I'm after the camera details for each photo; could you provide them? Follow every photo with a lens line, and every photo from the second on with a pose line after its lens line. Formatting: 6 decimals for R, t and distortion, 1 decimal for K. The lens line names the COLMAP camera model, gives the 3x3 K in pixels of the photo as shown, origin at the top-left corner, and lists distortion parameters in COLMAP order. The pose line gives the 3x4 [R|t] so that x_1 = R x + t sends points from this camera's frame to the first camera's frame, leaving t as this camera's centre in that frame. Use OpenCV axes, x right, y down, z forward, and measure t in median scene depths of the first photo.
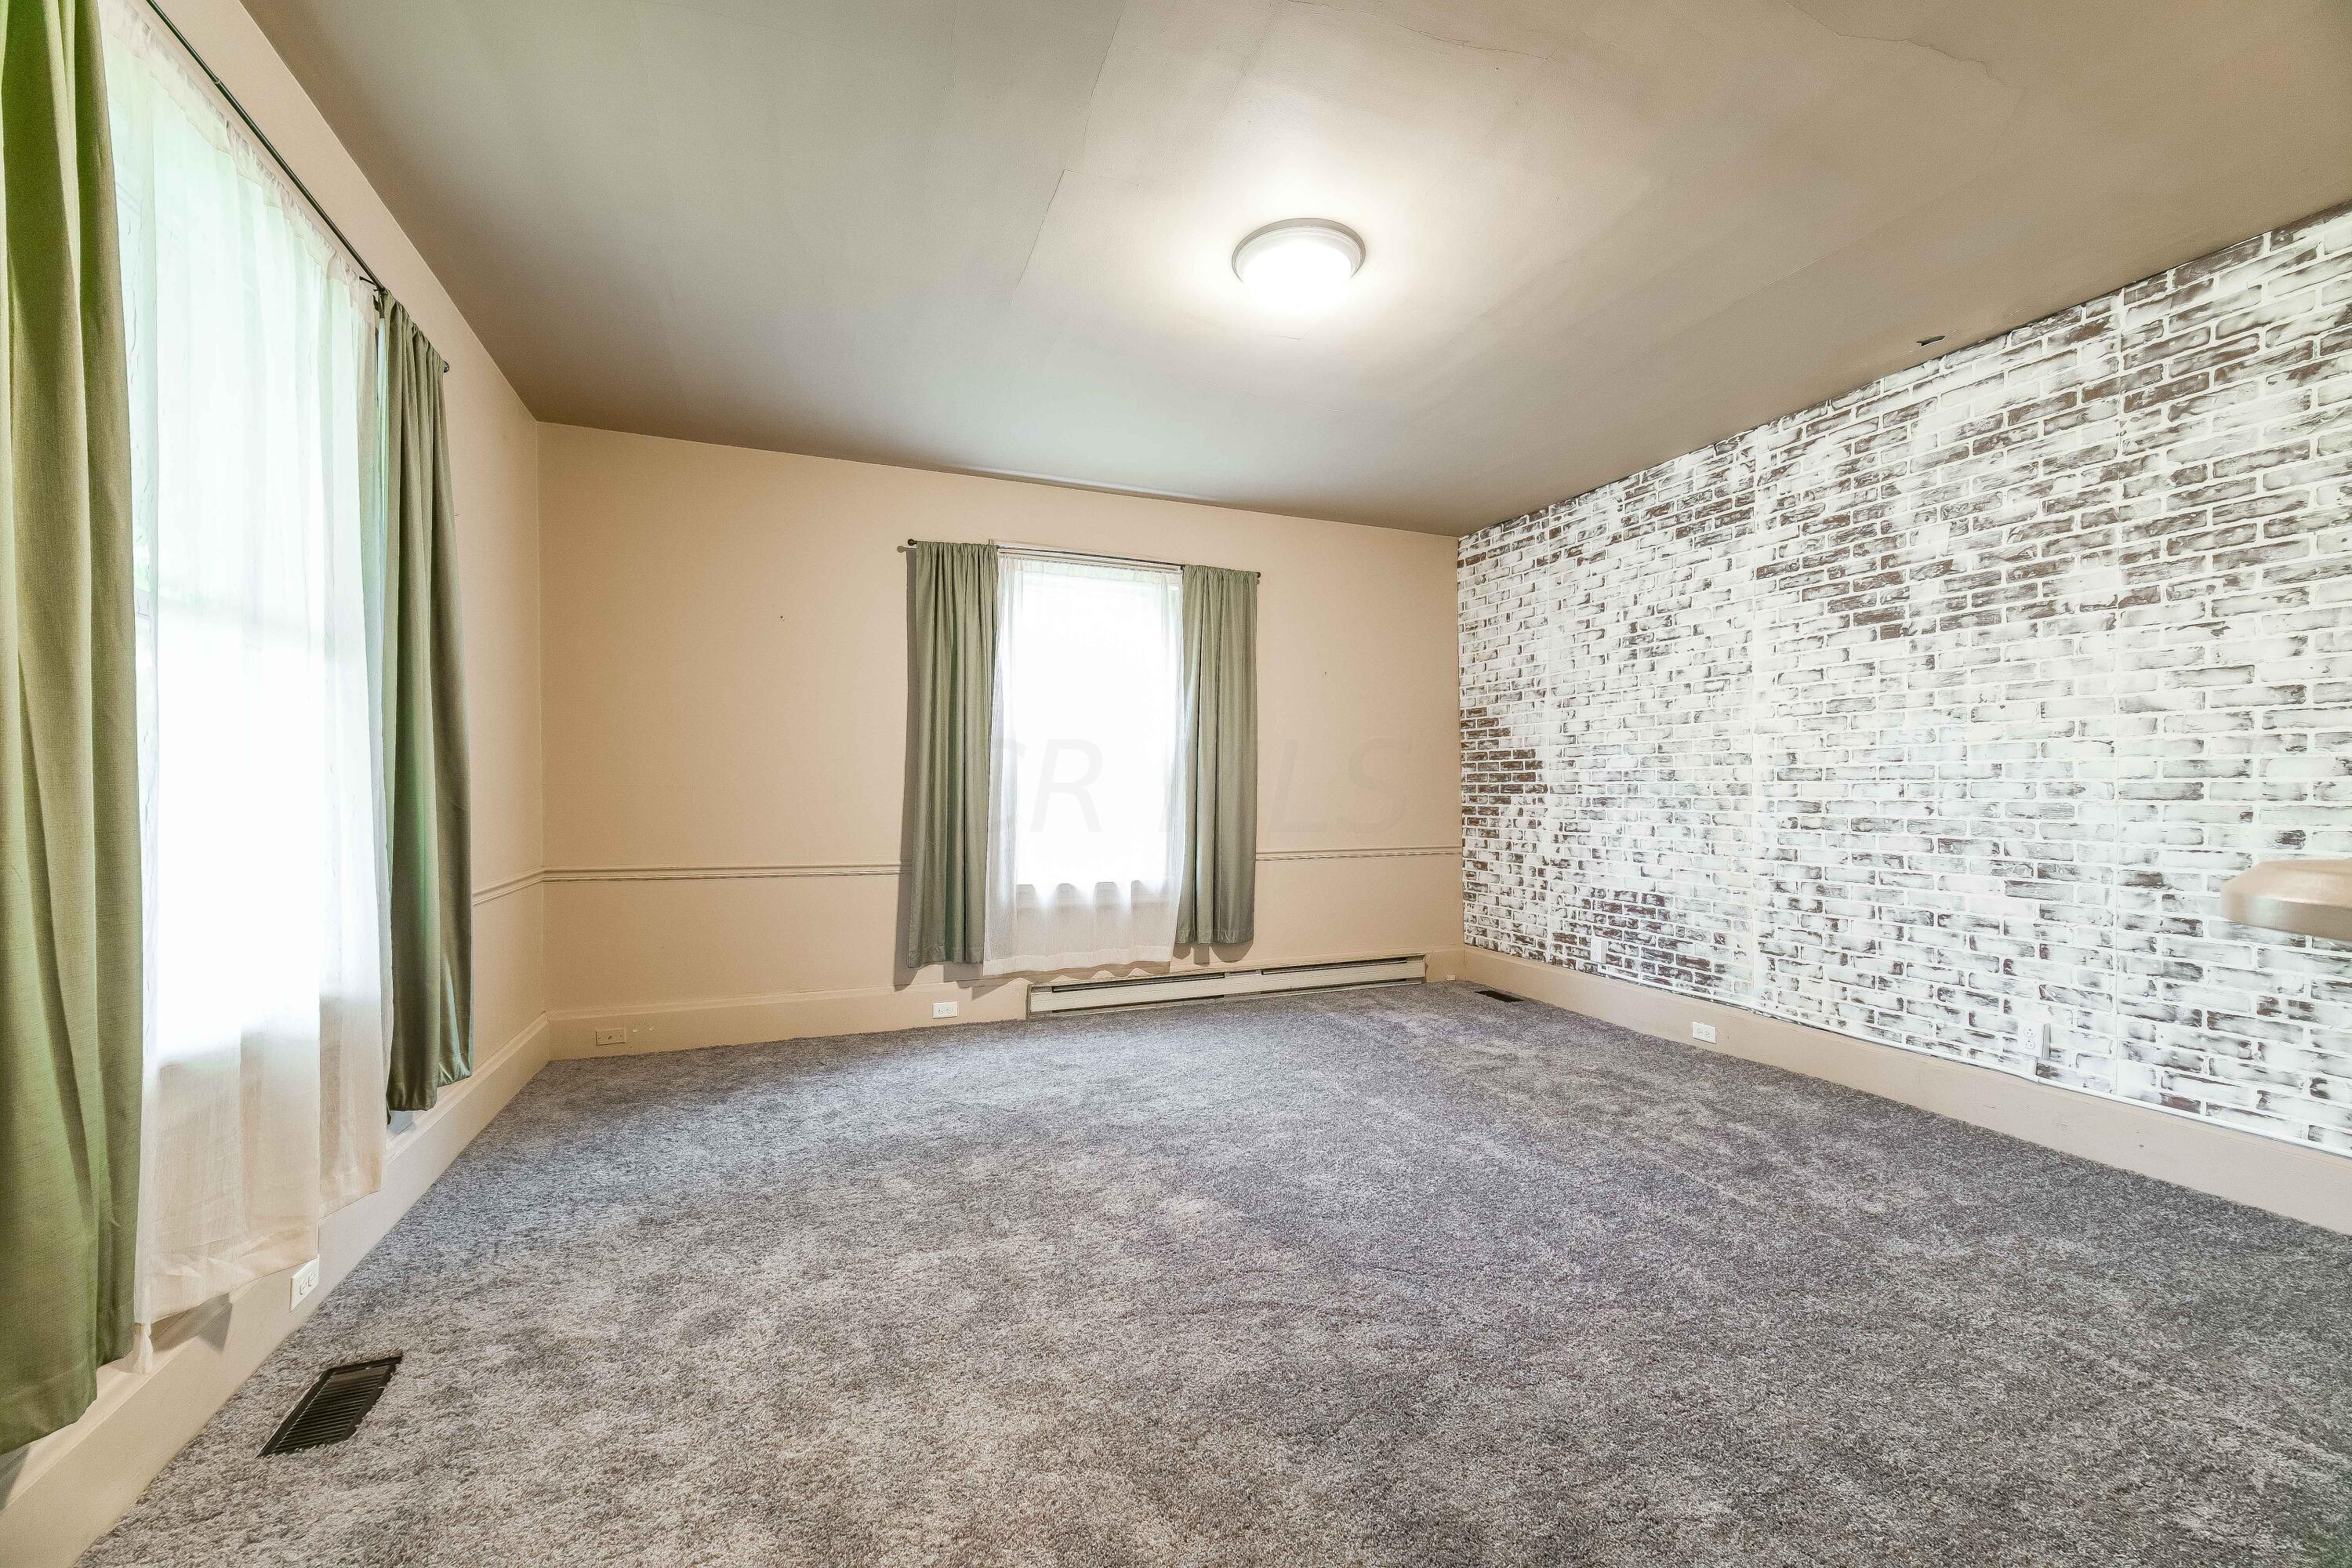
lens RADIAL K [[932.3, 0, 1176.0], [0, 932.3, 784.0], [0, 0, 1]] dist [0.008311, 0.000033]
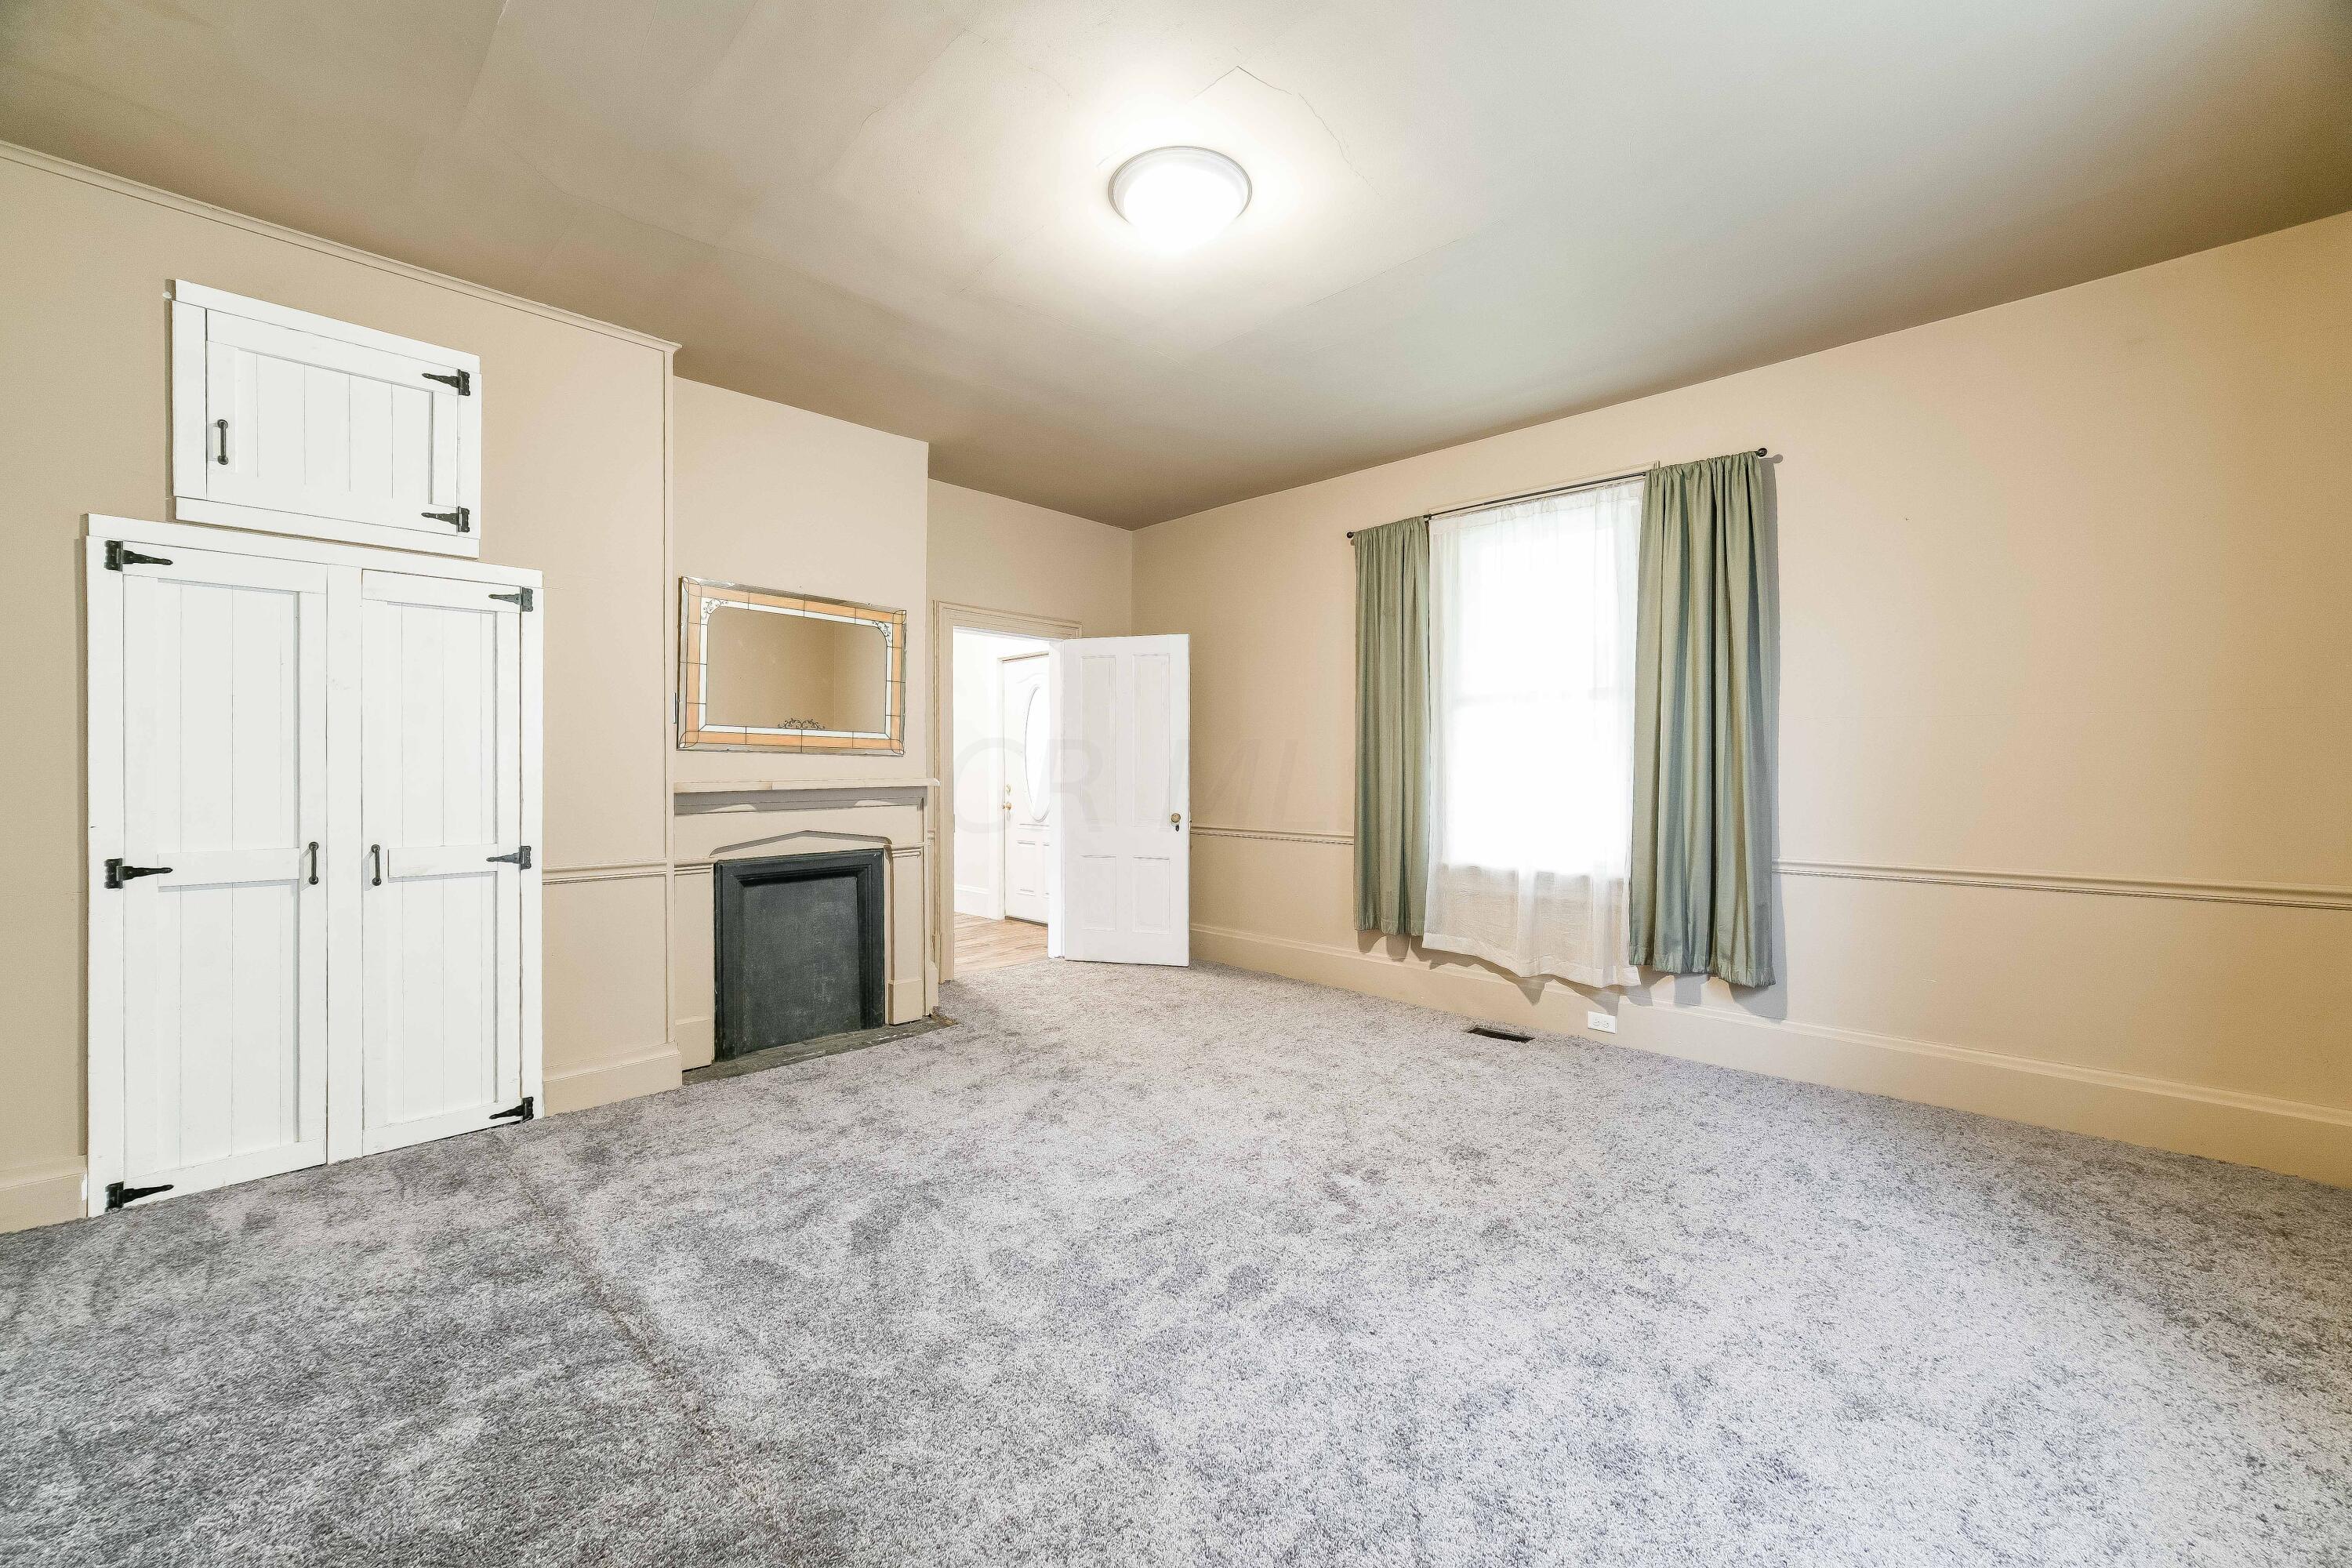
lens RADIAL K [[932.3, 0, 1176.0], [0, 932.3, 784.0], [0, 0, 1]] dist [0.008311, 0.000033]
pose [[0.468031, 0.005814, -0.883693, 0.542592], [0.002794, 0.999964, 0.008059, 0.017357], [0.883708, -0.006240, 0.467998, 0.309776]]
